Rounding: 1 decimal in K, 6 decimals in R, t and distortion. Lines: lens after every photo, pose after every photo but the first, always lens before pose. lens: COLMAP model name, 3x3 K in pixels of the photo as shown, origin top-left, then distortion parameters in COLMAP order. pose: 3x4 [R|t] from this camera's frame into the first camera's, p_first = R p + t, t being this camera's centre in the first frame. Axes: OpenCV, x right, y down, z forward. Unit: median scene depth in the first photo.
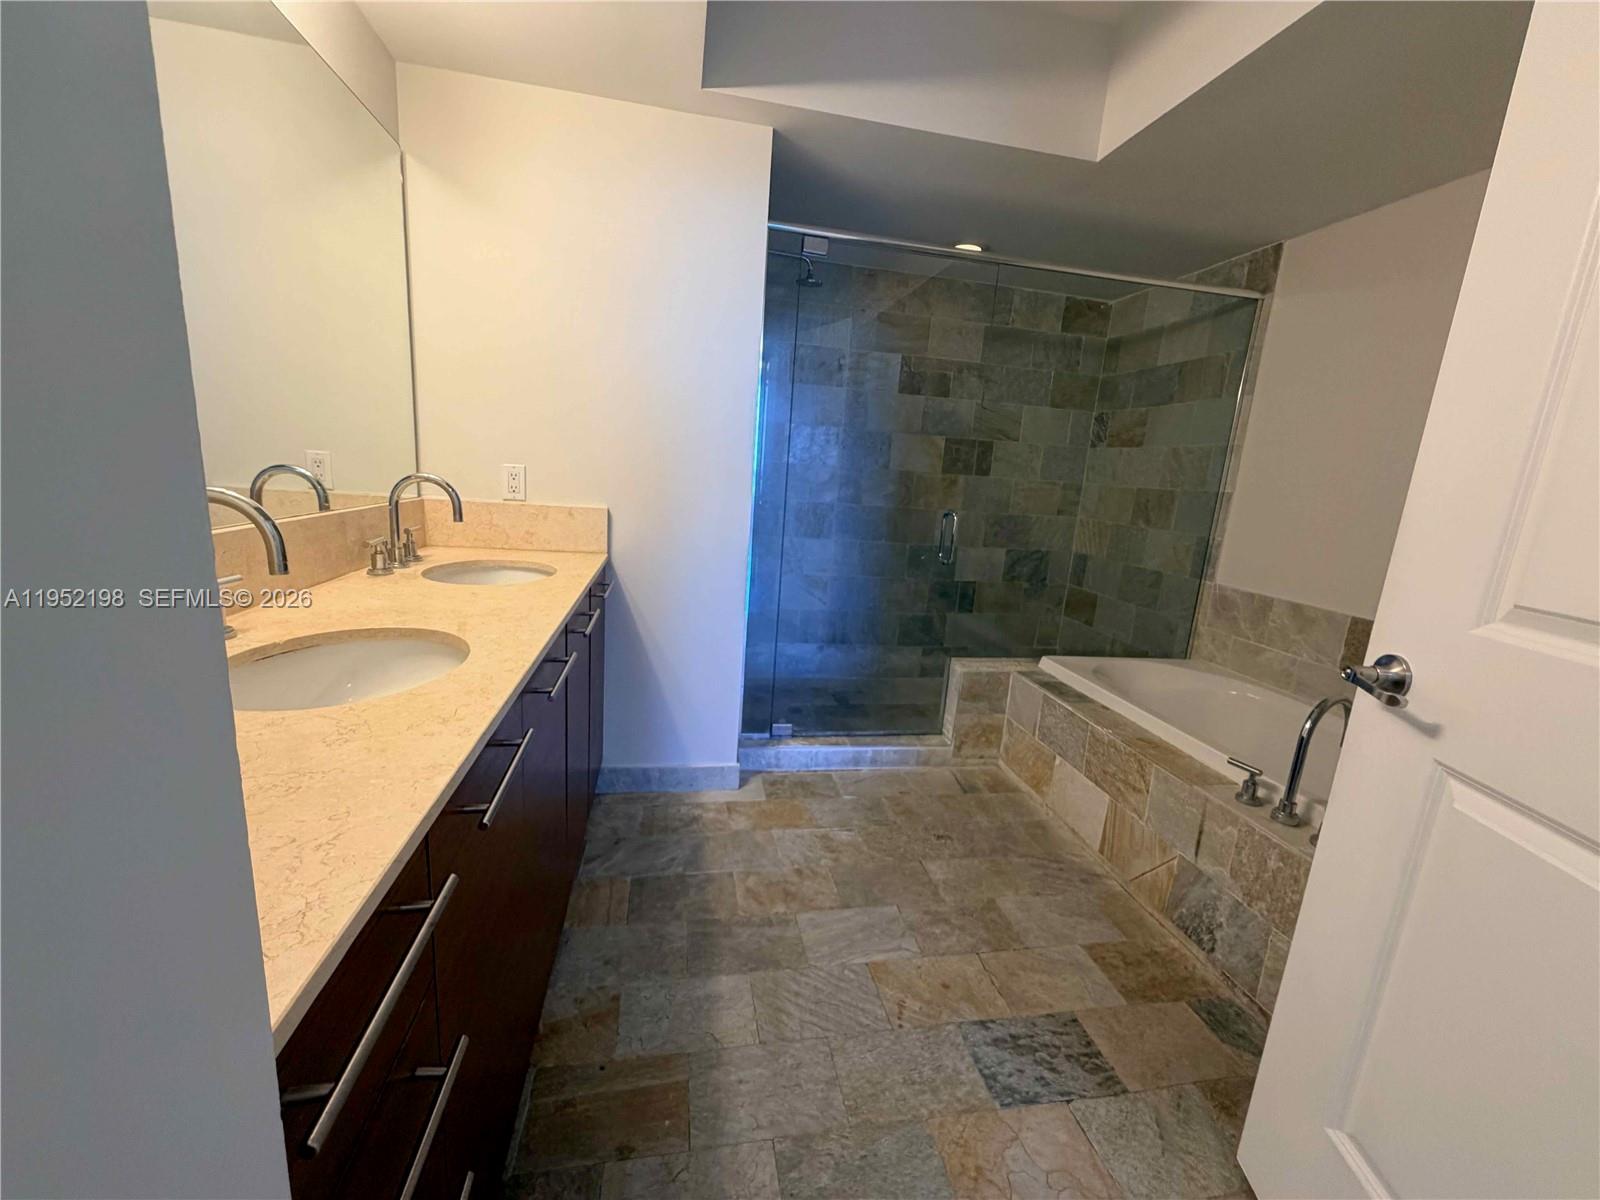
lens RADIAL K [[637.8, 0, 794.2], [0, 637.8, 594.6], [0, 0, 1]] dist [-0.001999, 0.000483]
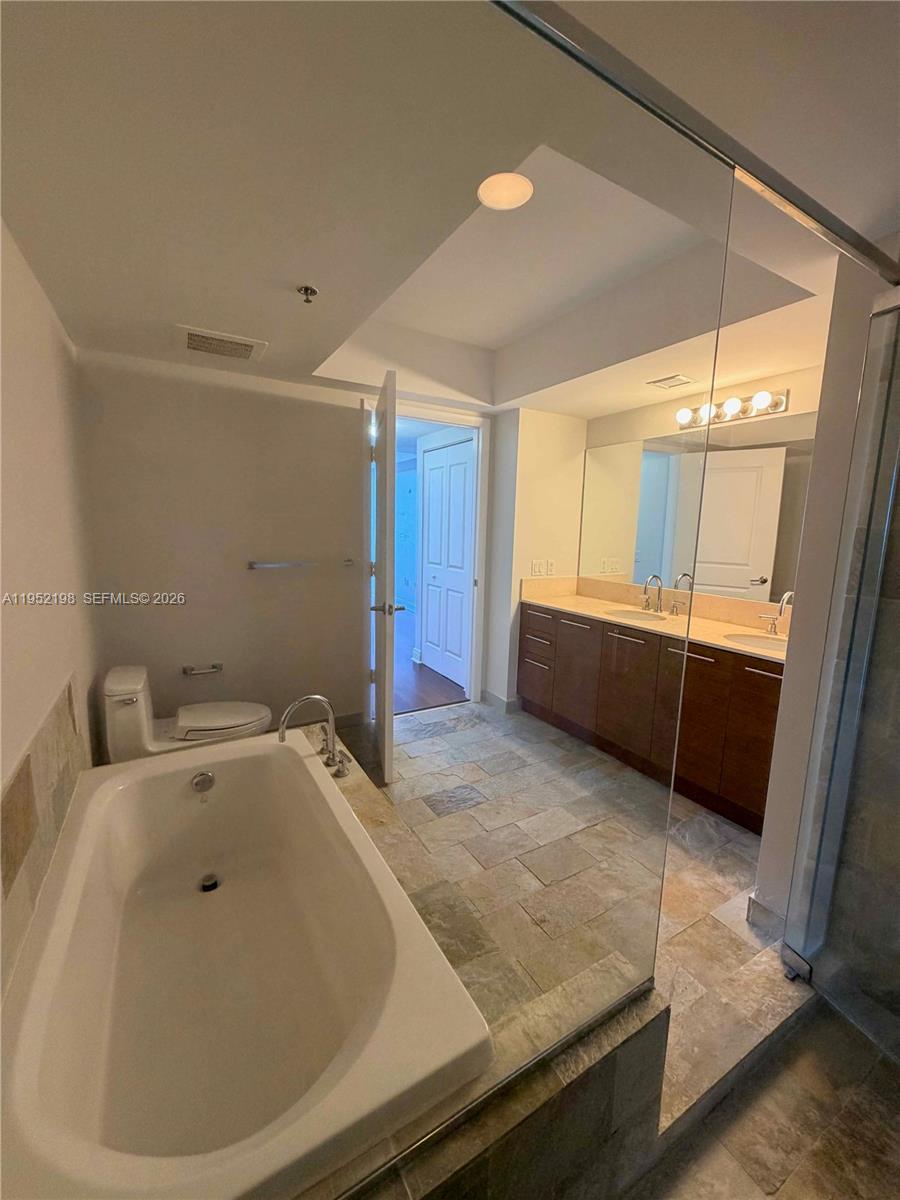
lens RADIAL K [[478.4, 0, 451.5], [0, 478.4, 598.5], [0, 0, 1]] dist [-0.001999, 0.000483]
pose [[-0.933536, -0.041272, -0.356099, 0.915557], [-0.159509, 0.937420, 0.309517, -0.459048], [0.321040, 0.345747, -0.881699, 1.991431]]
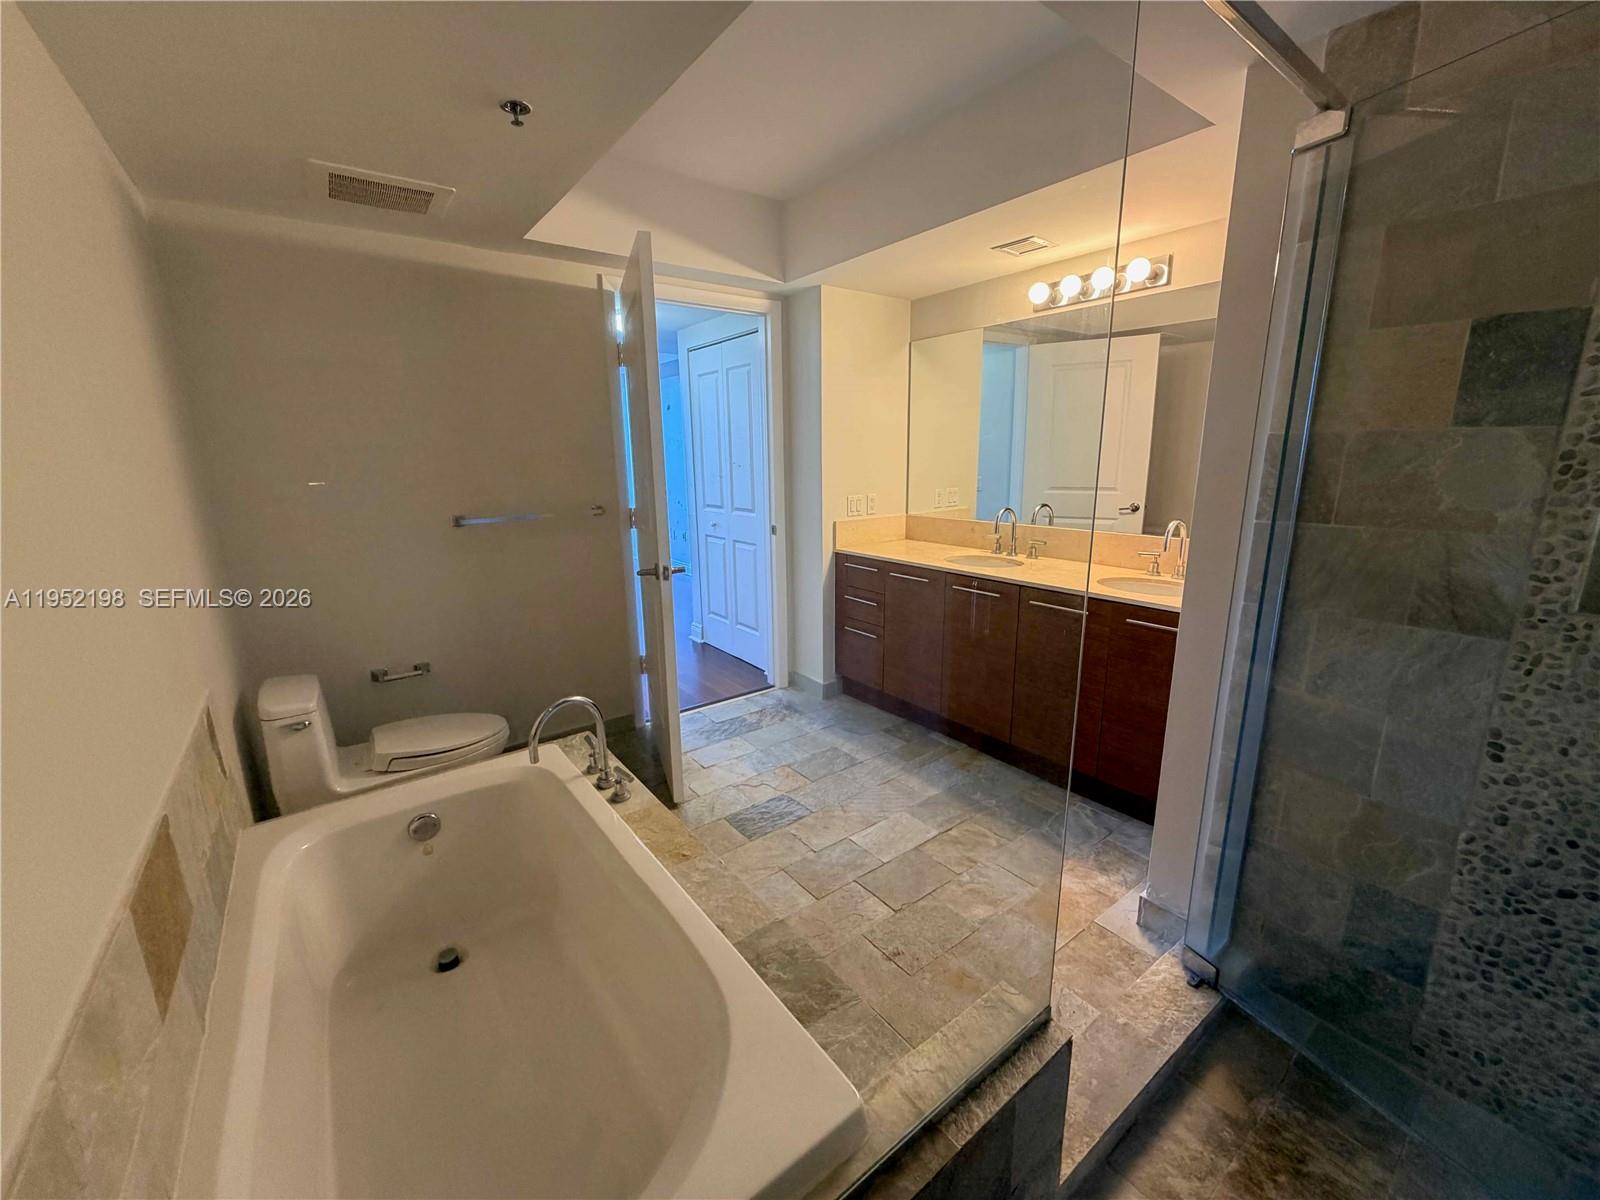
lens RADIAL K [[637.8, 0, 799.4], [0, 637.8, 600.4], [0, 0, 1]] dist [-0.001999, 0.000483]
pose [[-0.890749, 0.043939, -0.452368, 0.949592], [-0.140232, 0.920185, 0.365507, -0.449227], [0.432321, 0.389011, -0.813491, 1.963406]]
